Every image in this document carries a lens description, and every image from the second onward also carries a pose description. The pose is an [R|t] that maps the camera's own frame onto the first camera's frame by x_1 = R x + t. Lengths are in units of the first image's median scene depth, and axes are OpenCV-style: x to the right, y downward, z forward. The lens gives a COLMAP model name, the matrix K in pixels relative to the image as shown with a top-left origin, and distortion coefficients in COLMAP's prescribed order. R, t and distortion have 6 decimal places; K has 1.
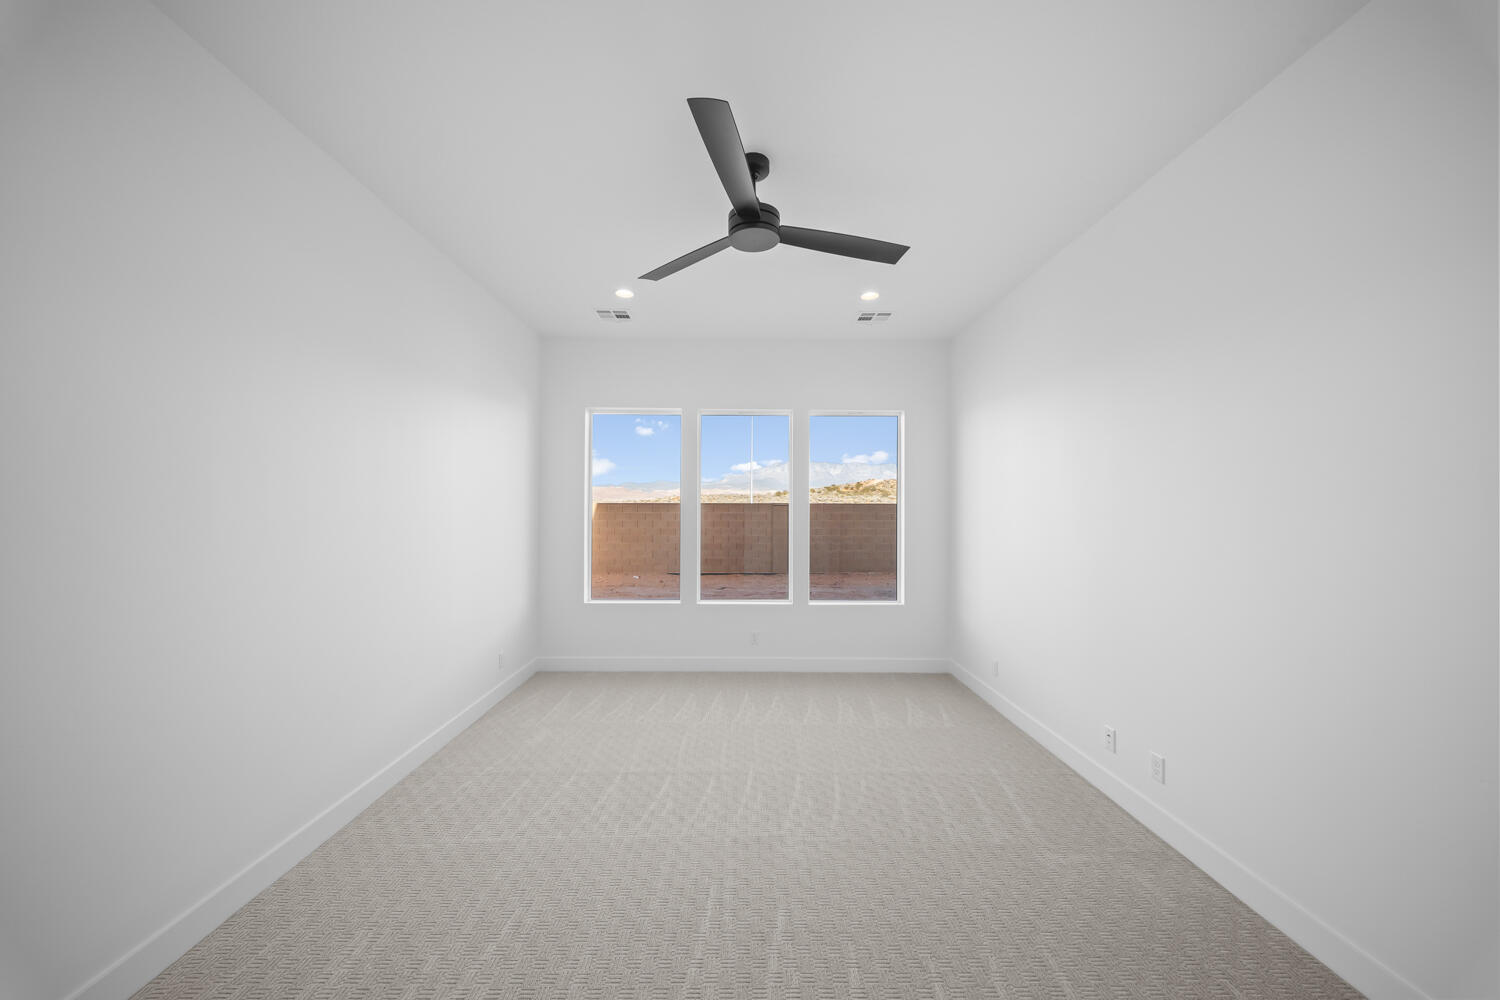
lens RADIAL K [[526.7, 0, 743.6], [0, 526.7, 486.1], [0, 0, 1]] dist [0.005781, -0.005562]
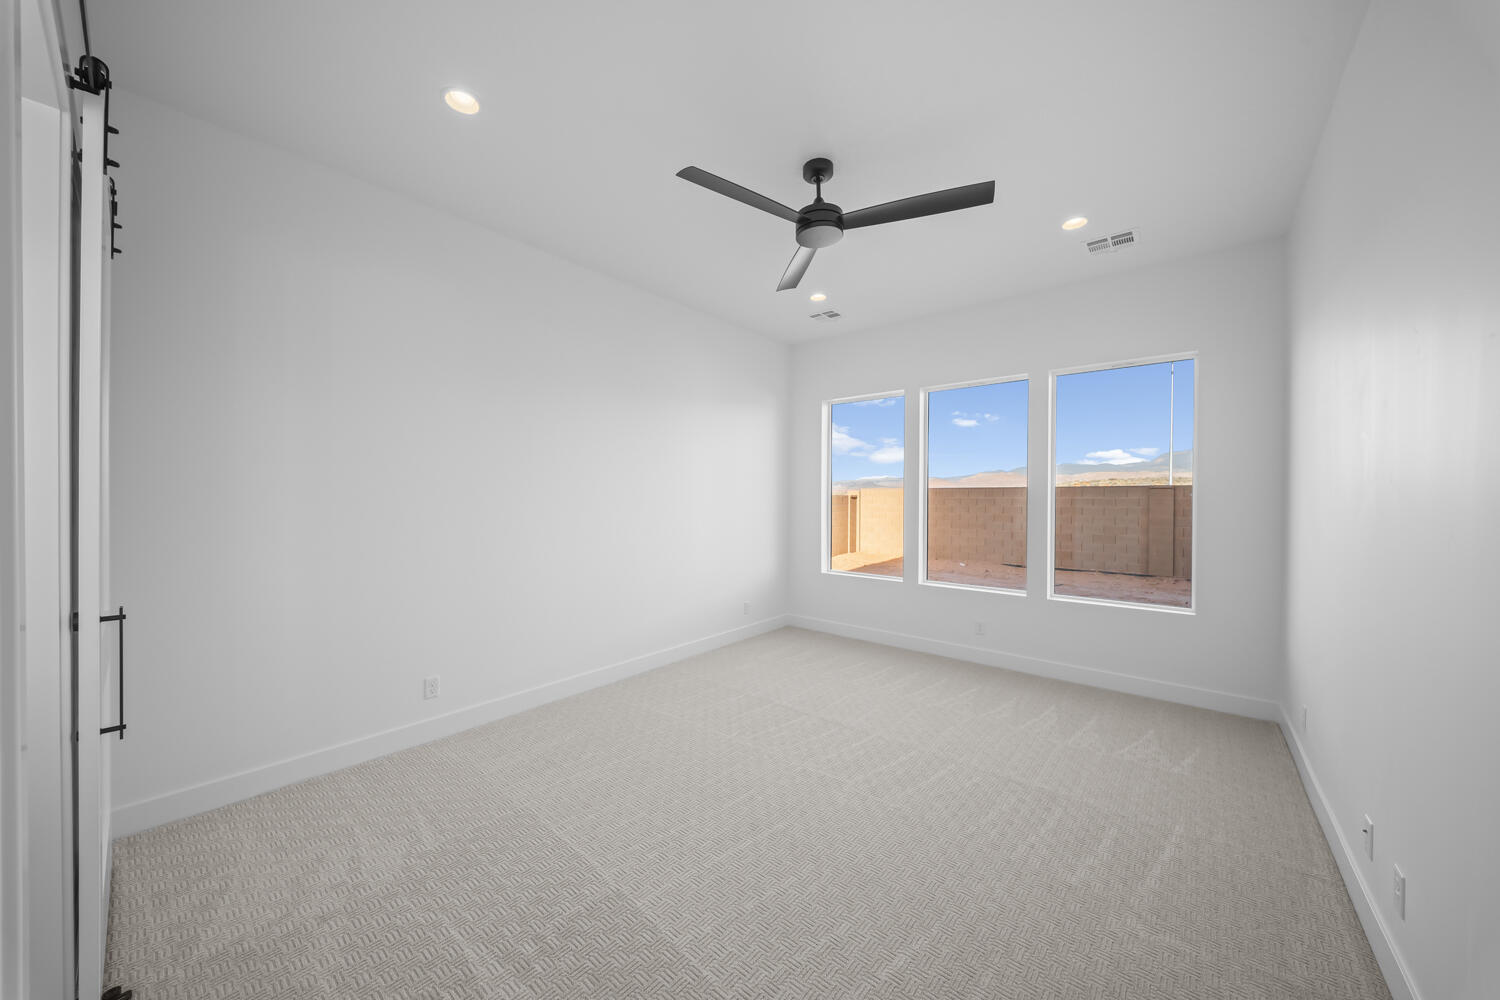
lens RADIAL K [[526.7, 0, 743.6], [0, 526.7, 486.1], [0, 0, 1]] dist [0.005781, -0.005562]
pose [[0.755521, -0.014395, -0.654967, 0.284783], [0.029427, 0.999495, 0.011978, 0.014161], [0.654464, -0.028323, 0.755563, 0.025730]]
